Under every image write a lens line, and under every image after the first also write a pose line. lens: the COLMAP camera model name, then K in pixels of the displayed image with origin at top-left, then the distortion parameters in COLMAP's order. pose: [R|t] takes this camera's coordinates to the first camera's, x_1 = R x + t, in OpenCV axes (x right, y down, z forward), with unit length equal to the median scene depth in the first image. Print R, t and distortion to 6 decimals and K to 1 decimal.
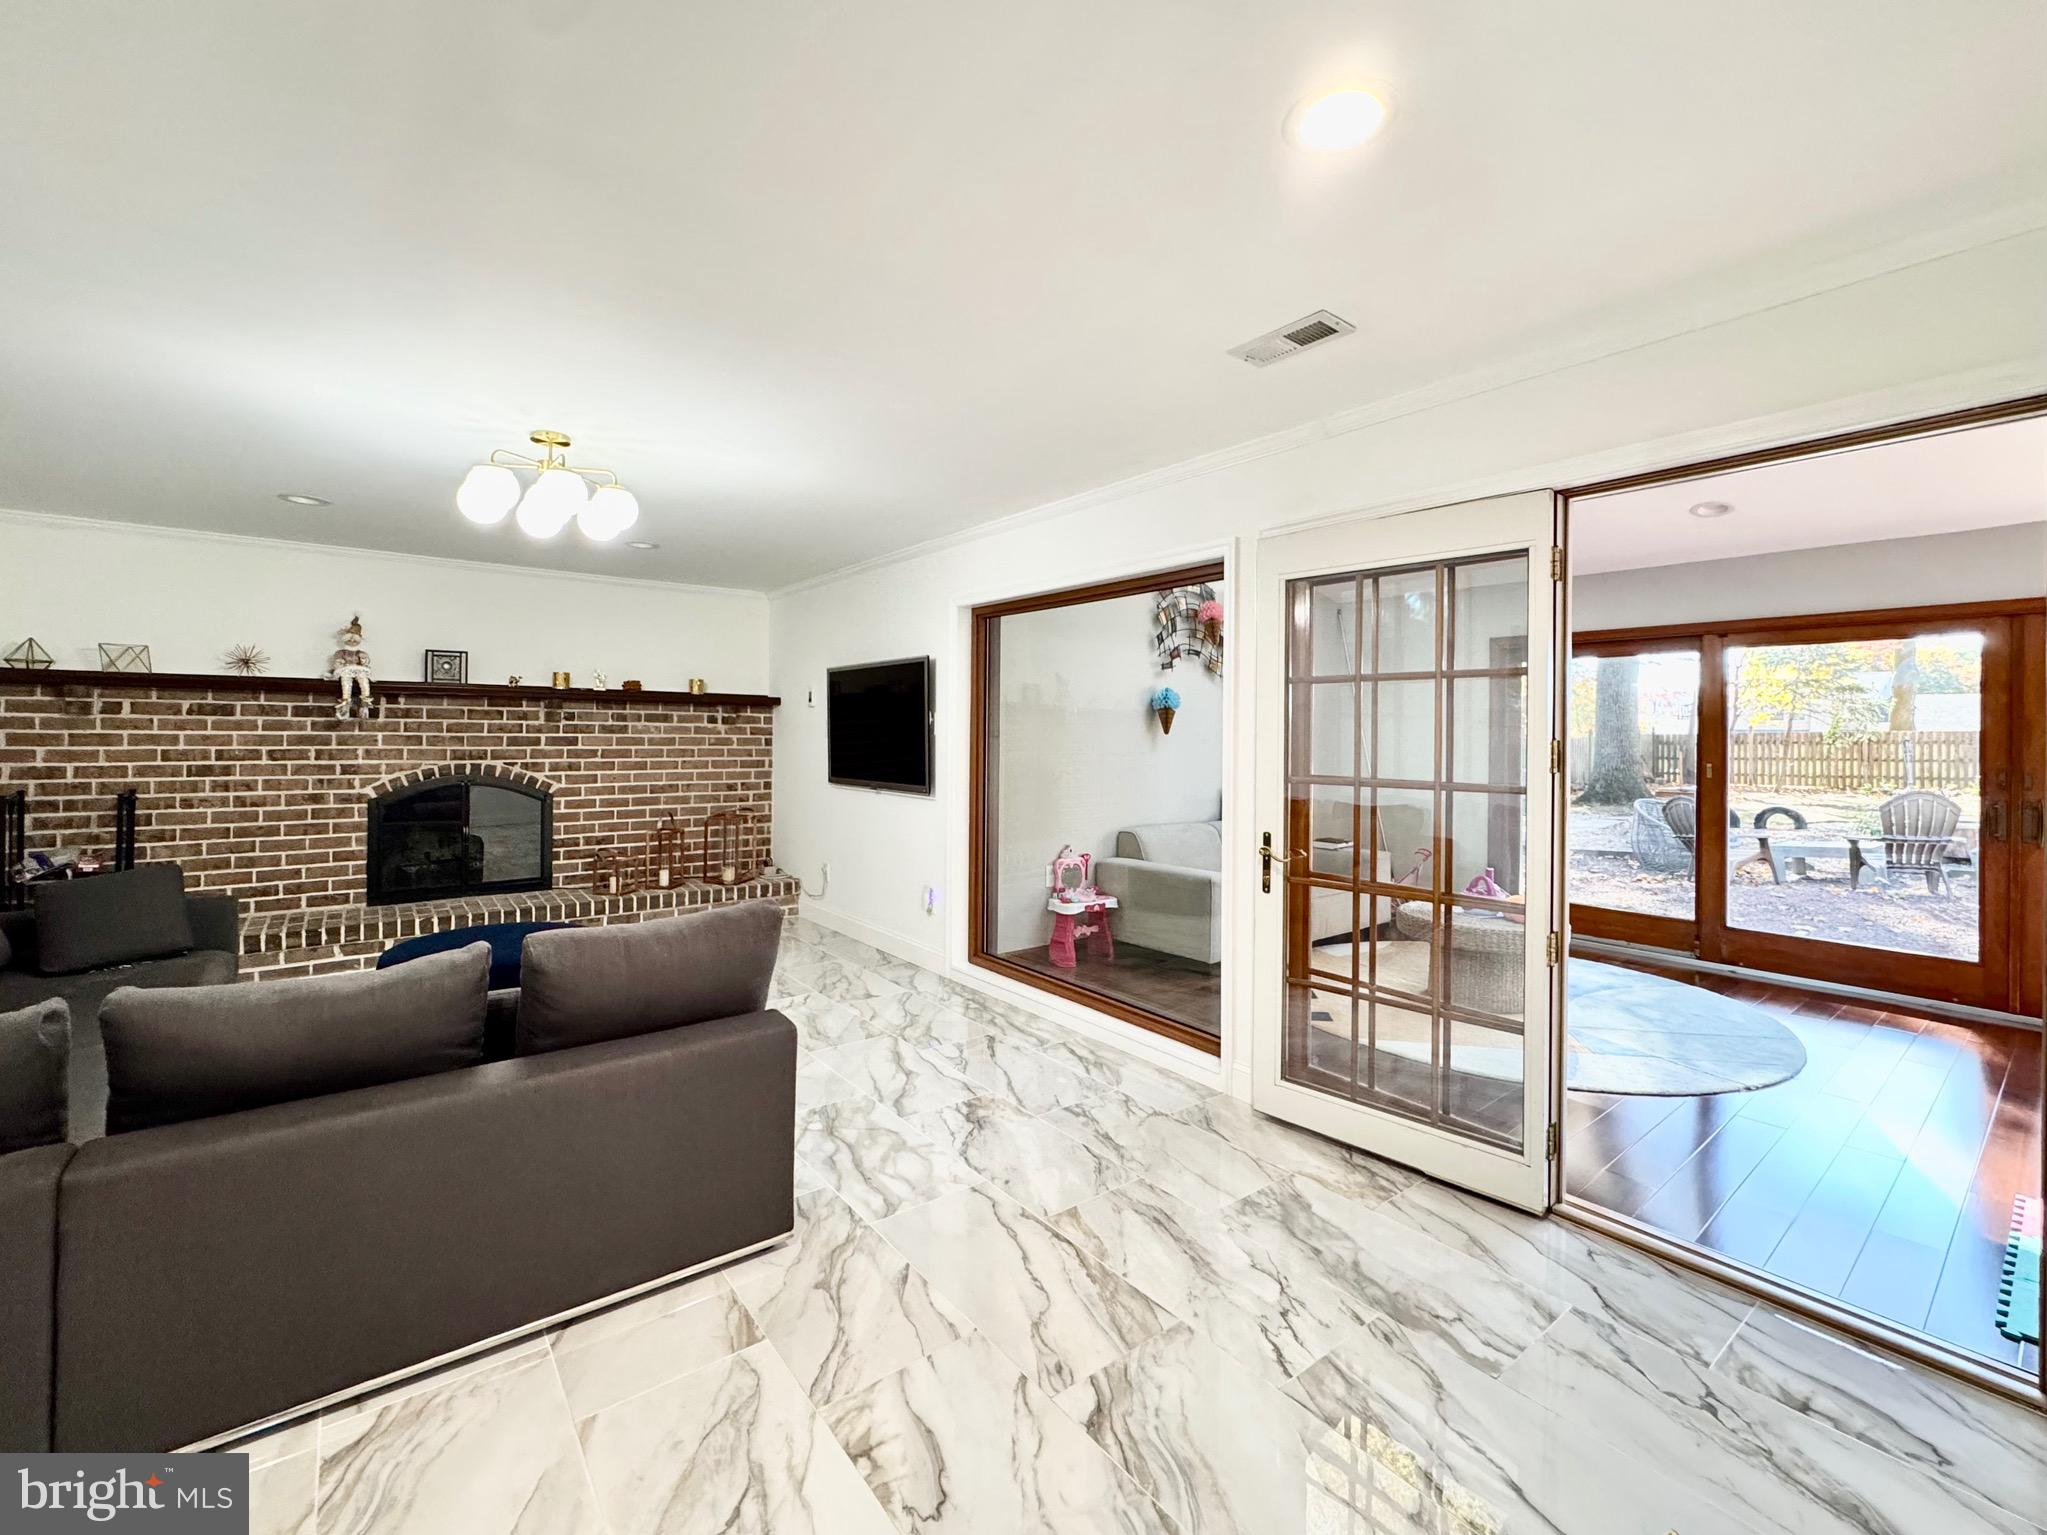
lens RADIAL K [[817.3, 0, 1023.5], [0, 817.3, 767.5], [0, 0, 1]] dist [-0.002742, 0.000129]
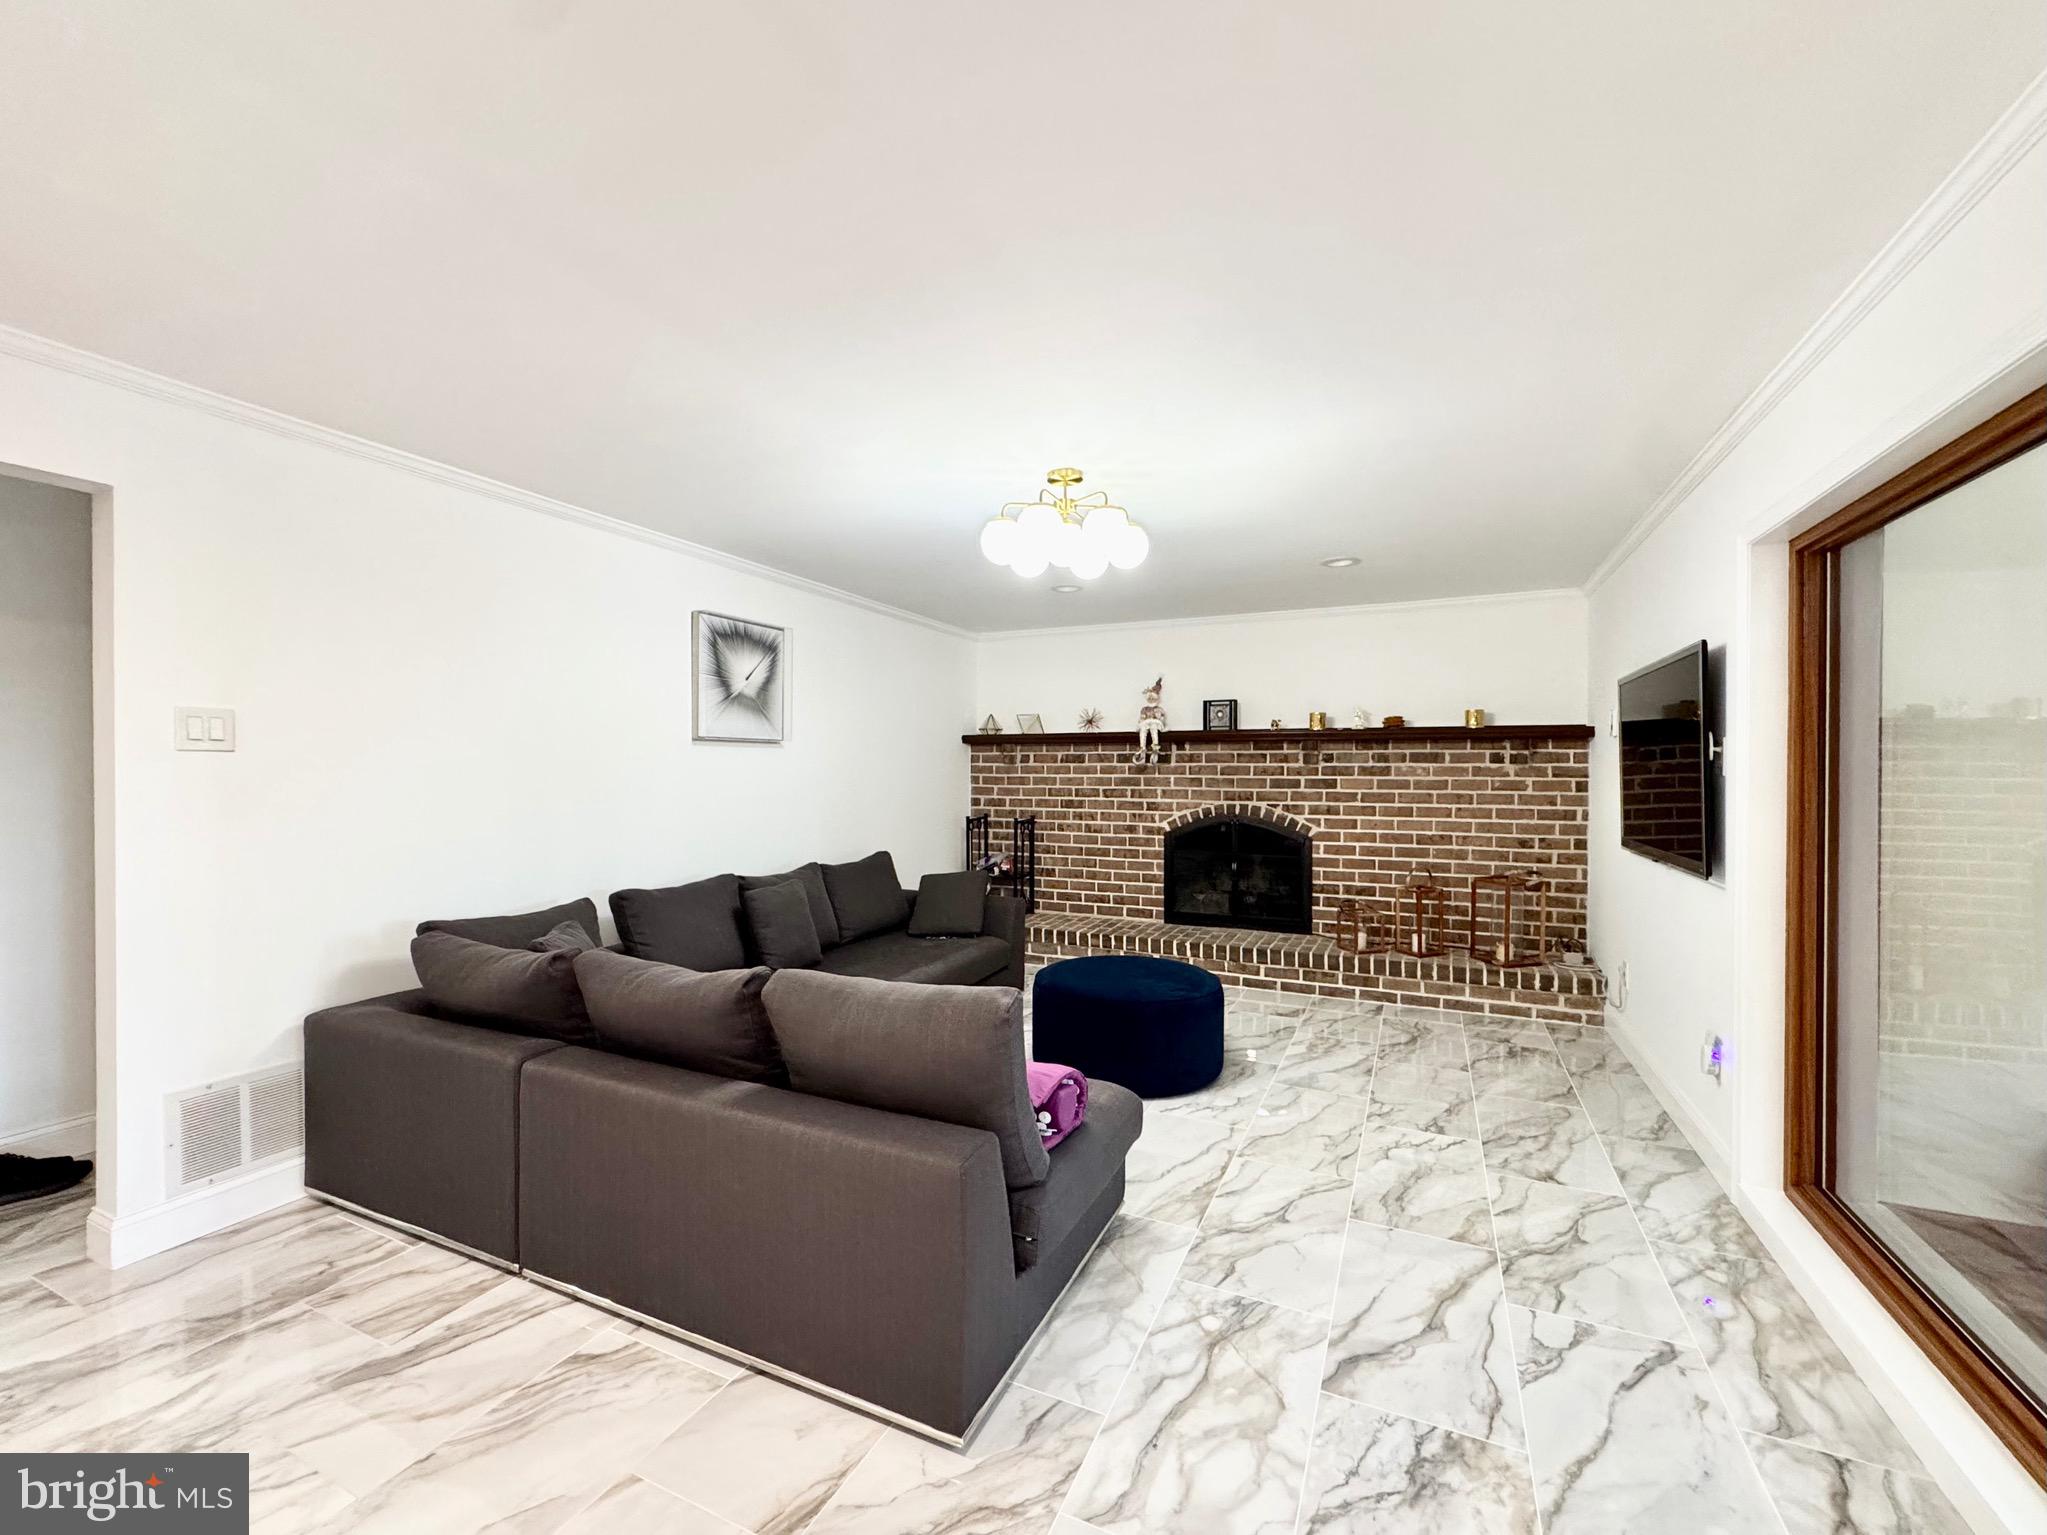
lens RADIAL K [[832.4, 0, 1033.8], [0, 832.4, 793.2], [0, 0, 1]] dist [-0.000132, 0.000433]
pose [[0.483645, 0.015807, -0.875122, 0.152335], [-0.034424, 0.999407, -0.000972, -0.009395], [0.874587, 0.030595, 0.483902, 0.251801]]
